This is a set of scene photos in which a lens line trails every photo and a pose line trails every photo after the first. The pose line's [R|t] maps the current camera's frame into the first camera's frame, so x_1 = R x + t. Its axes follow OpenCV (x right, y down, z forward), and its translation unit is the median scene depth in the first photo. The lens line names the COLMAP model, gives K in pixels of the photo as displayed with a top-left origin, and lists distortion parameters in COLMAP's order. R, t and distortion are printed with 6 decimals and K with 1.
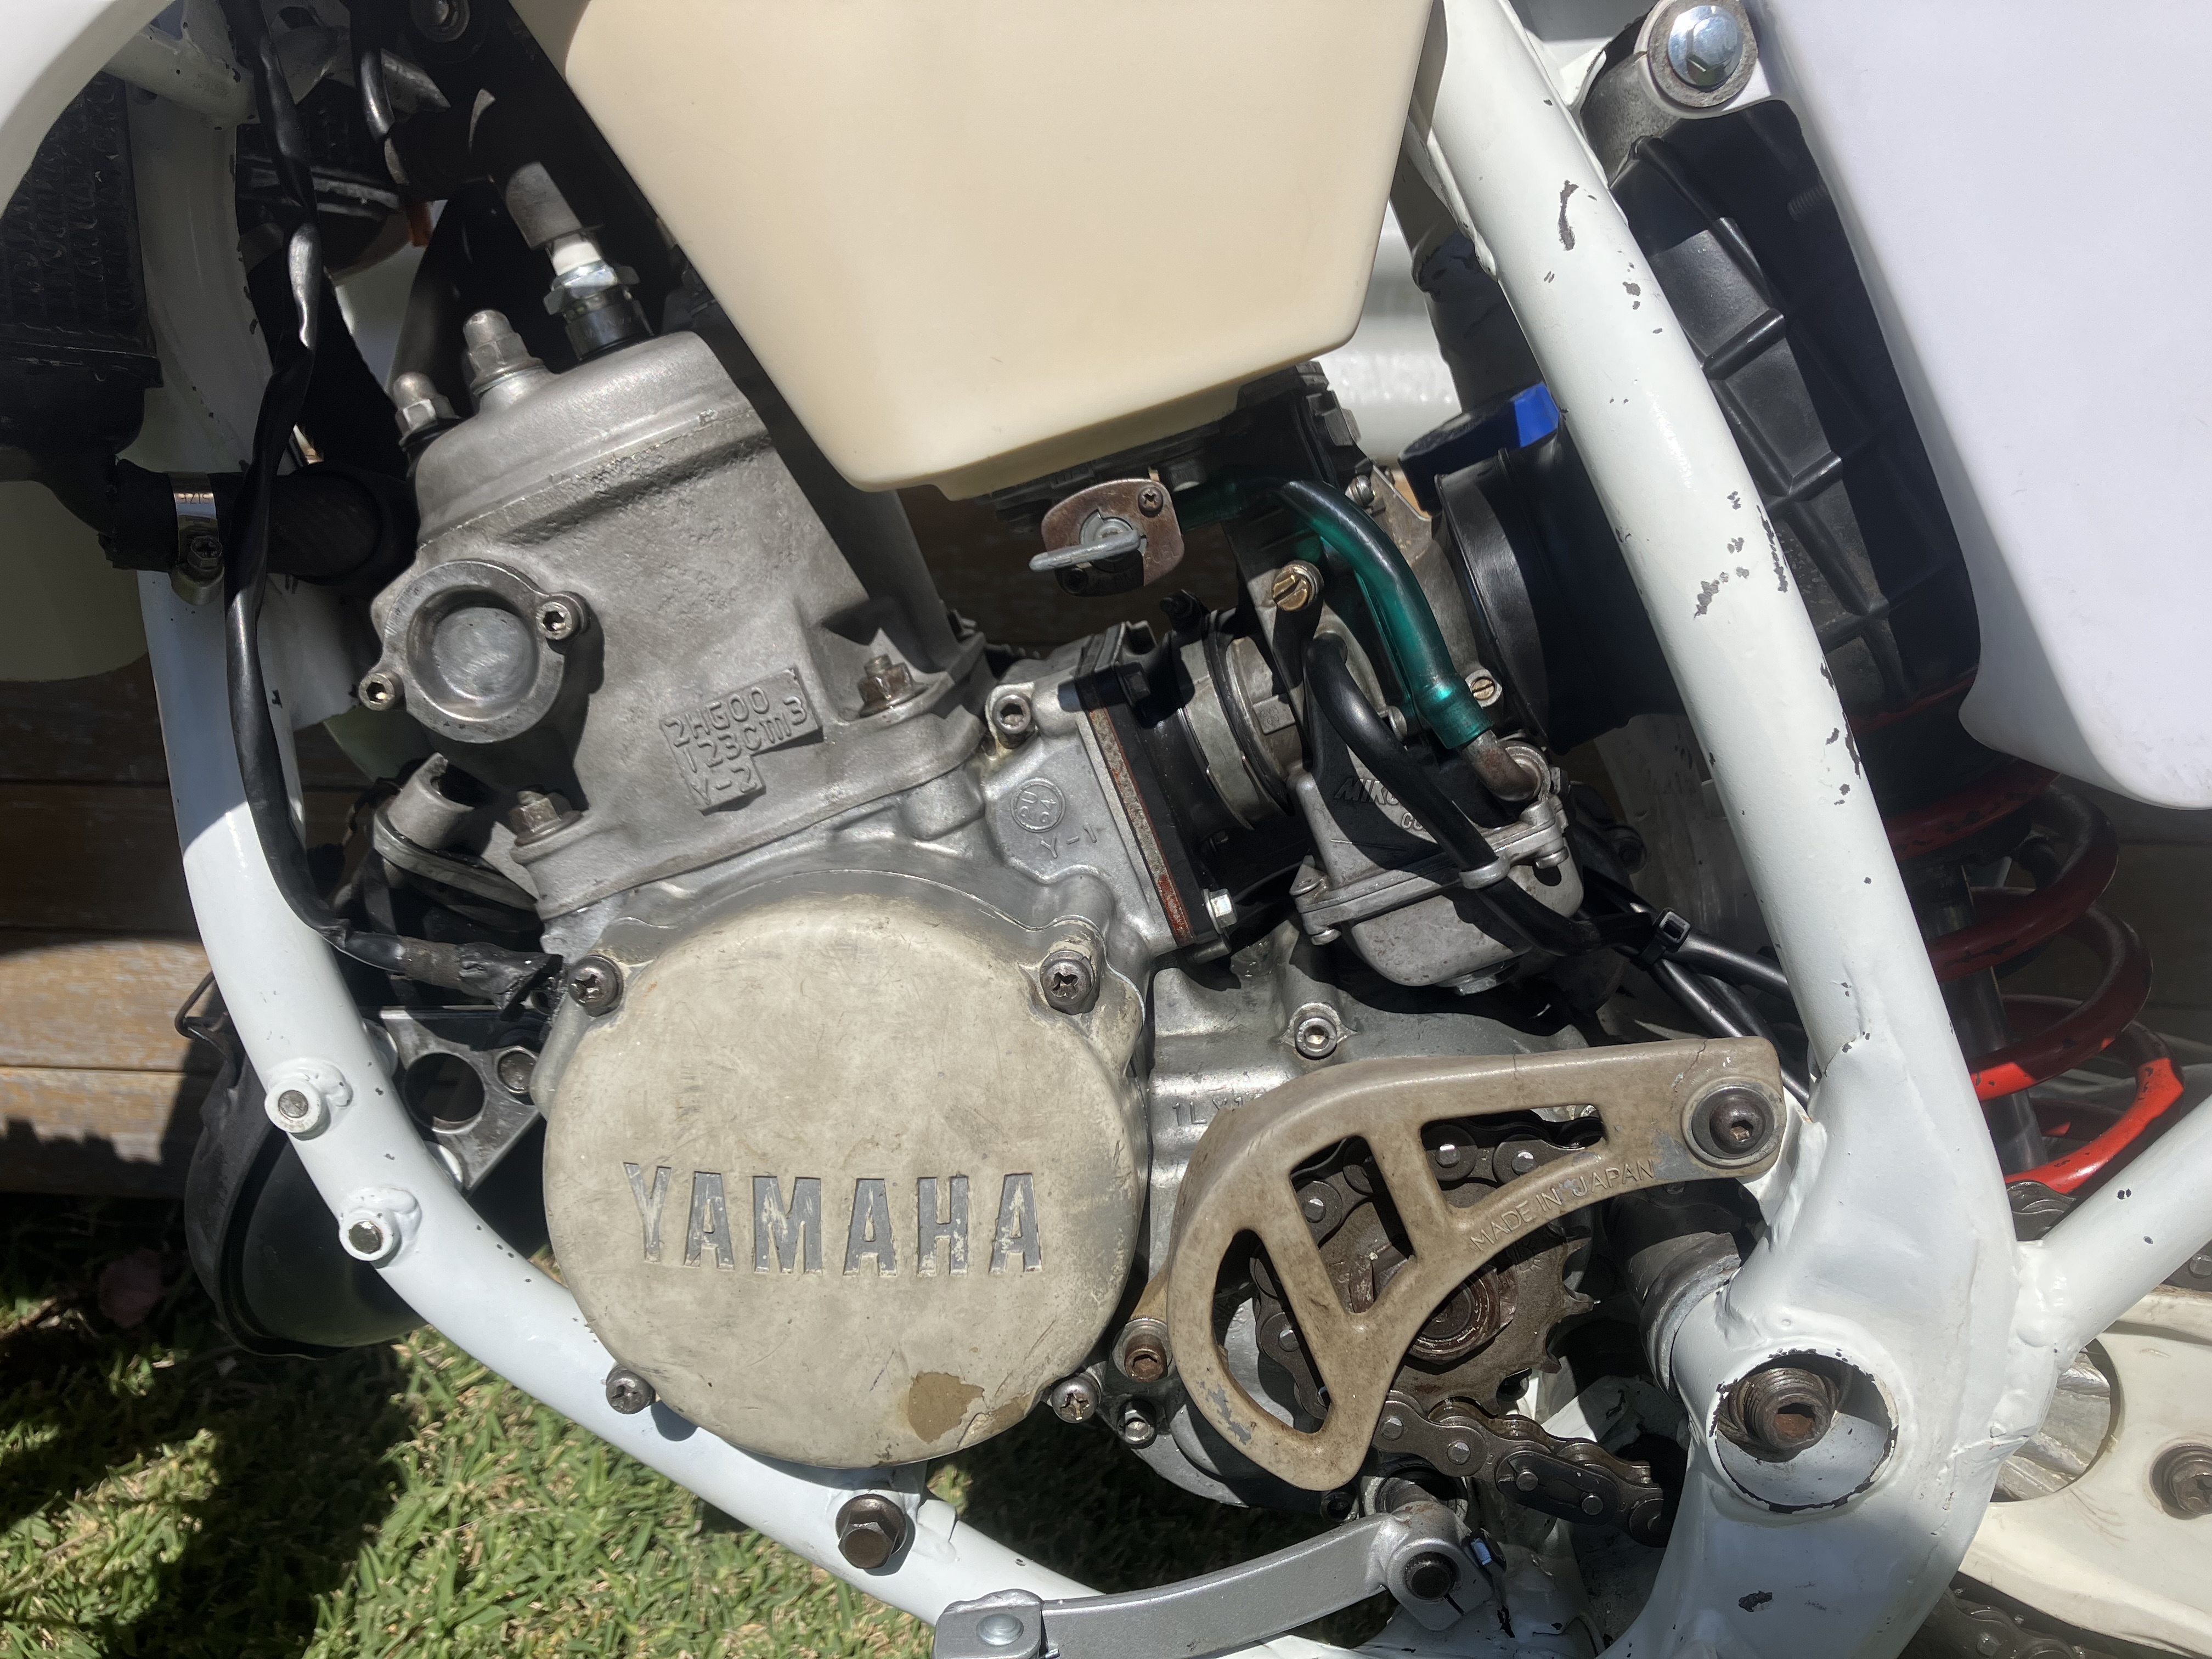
lens RADIAL K [[1816.1, 0, 1076.4], [0, 1816.1, 827.1], [0, 0, 1]] dist [0.065260, 0.002160]
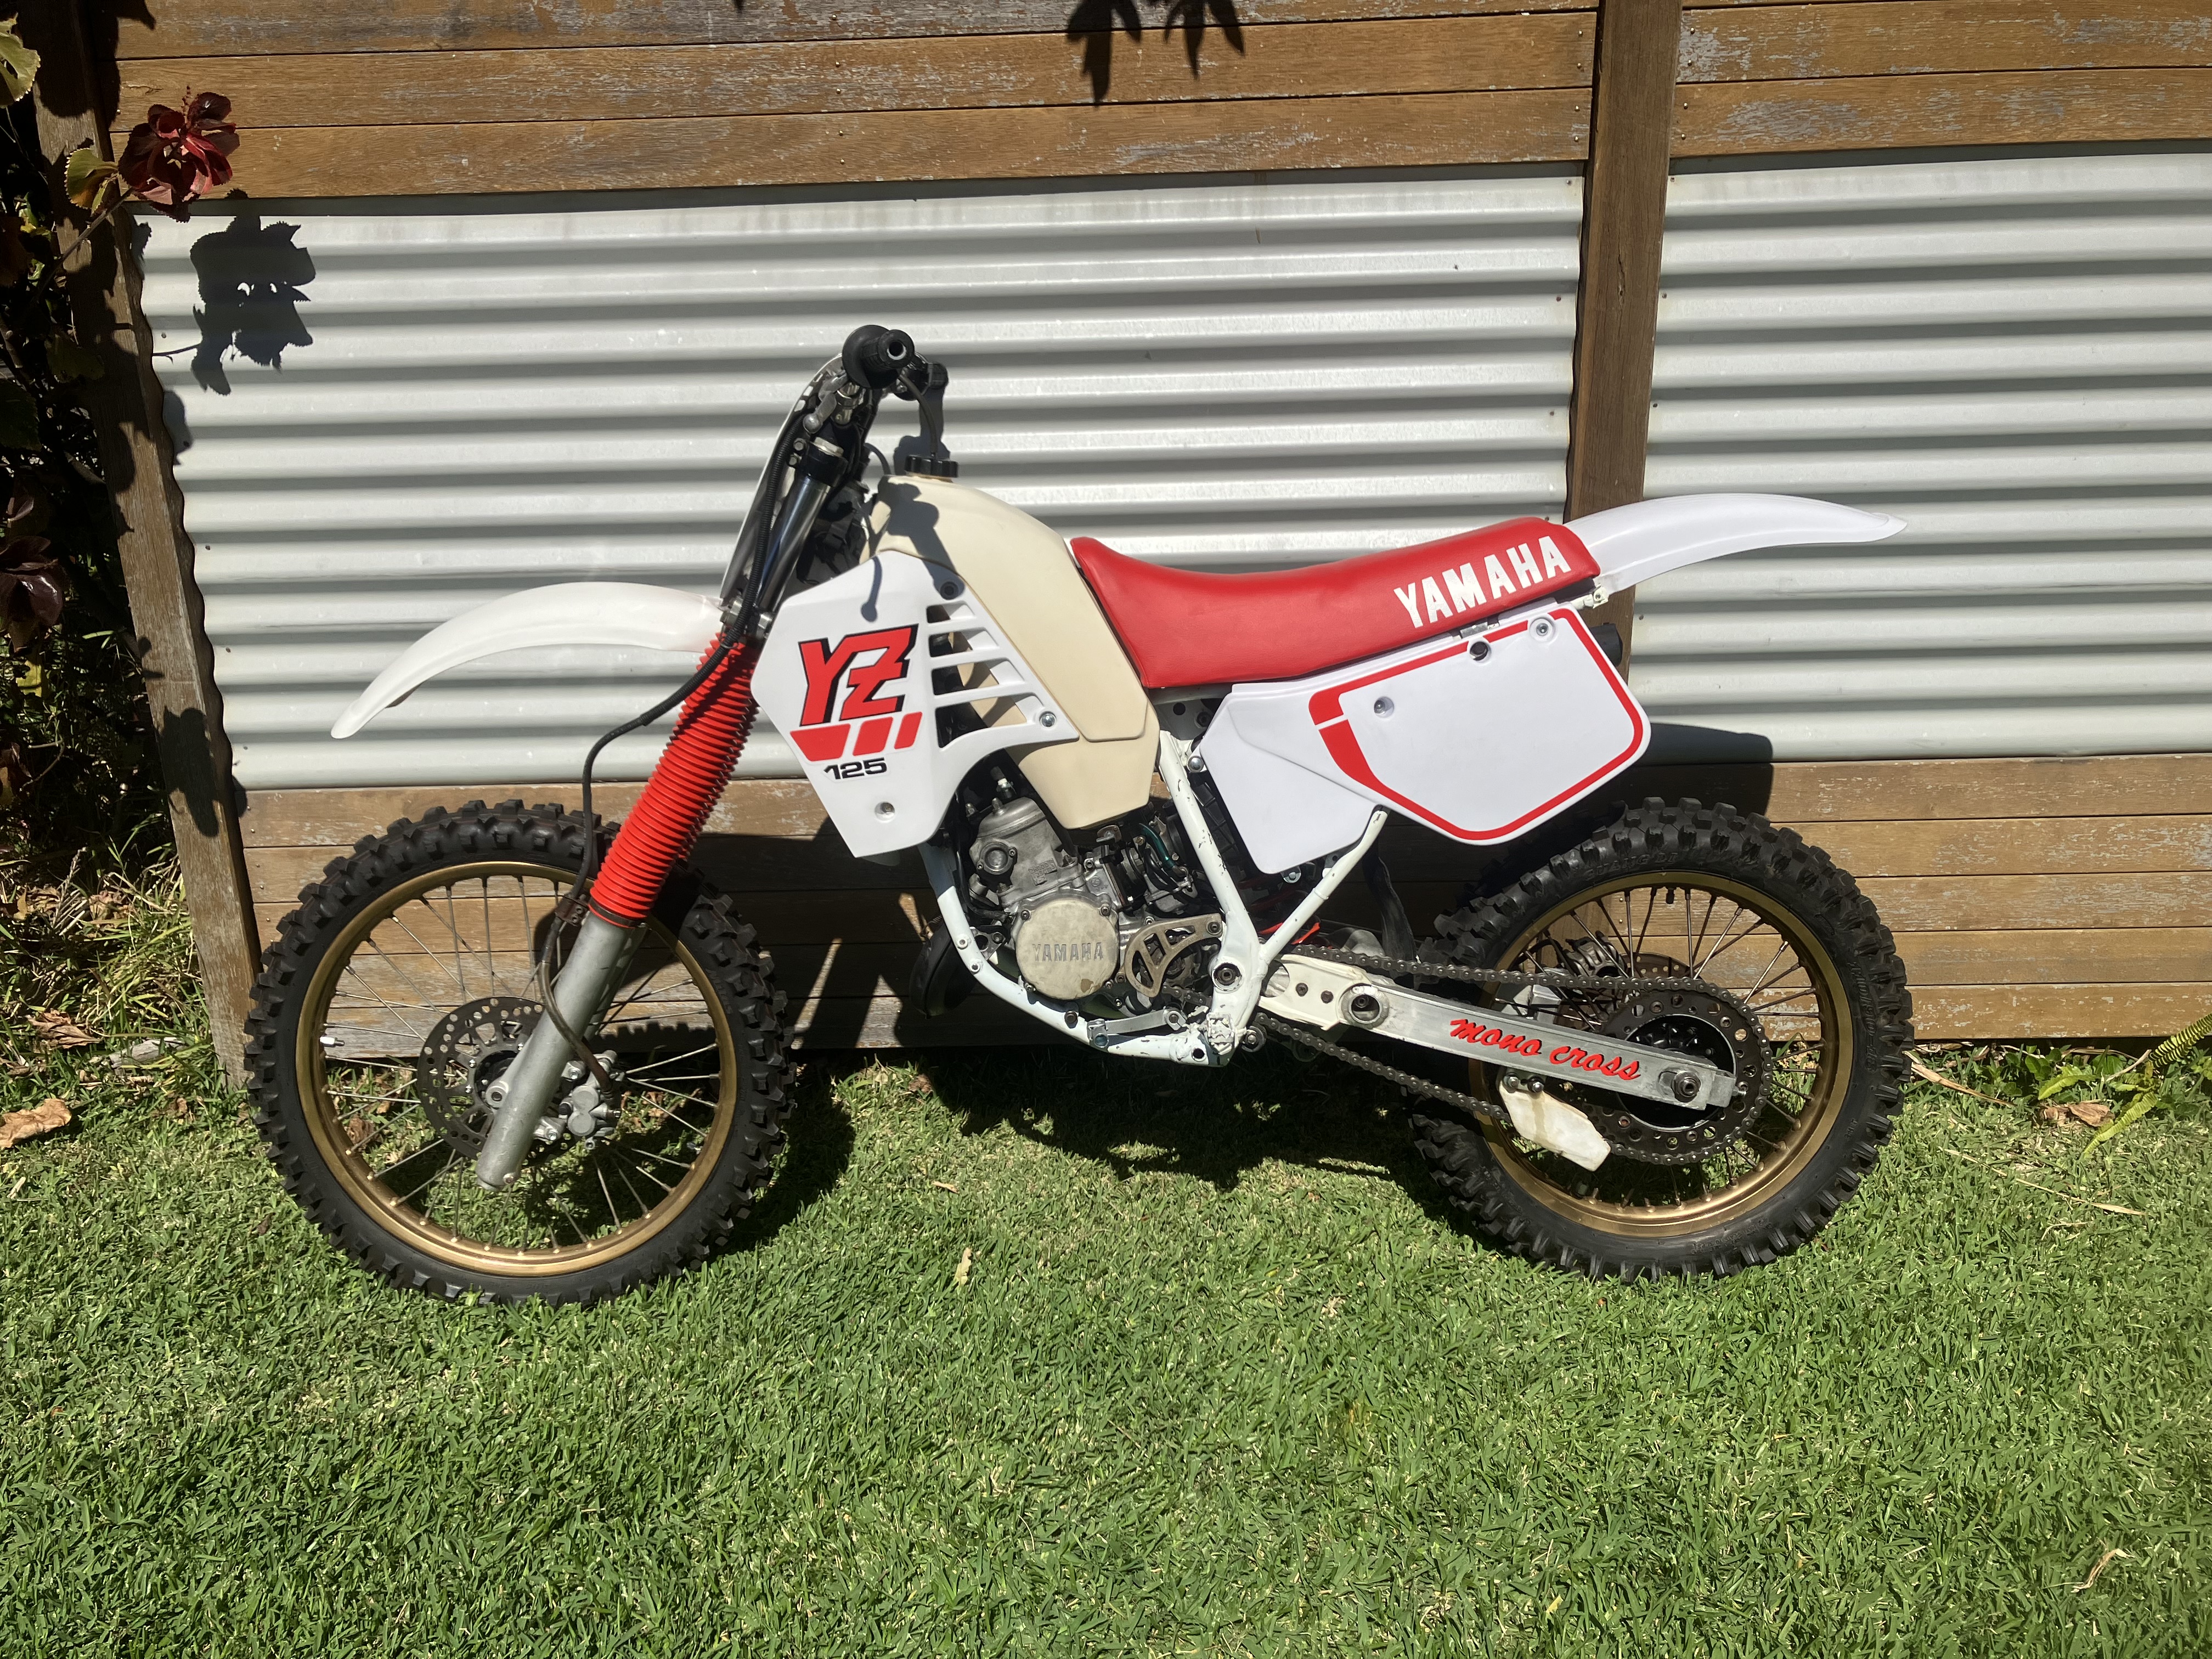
lens RADIAL K [[1979.4, 0, 1142.0], [0, 1979.4, 891.8], [0, 0, 1]] dist [0.051950, 0.003948]
pose [[0.995477, -0.045089, 0.083626, -0.391020], [0.046355, 0.998837, -0.013257, 0.106403], [-0.082931, 0.017074, 0.996409, -5.033282]]
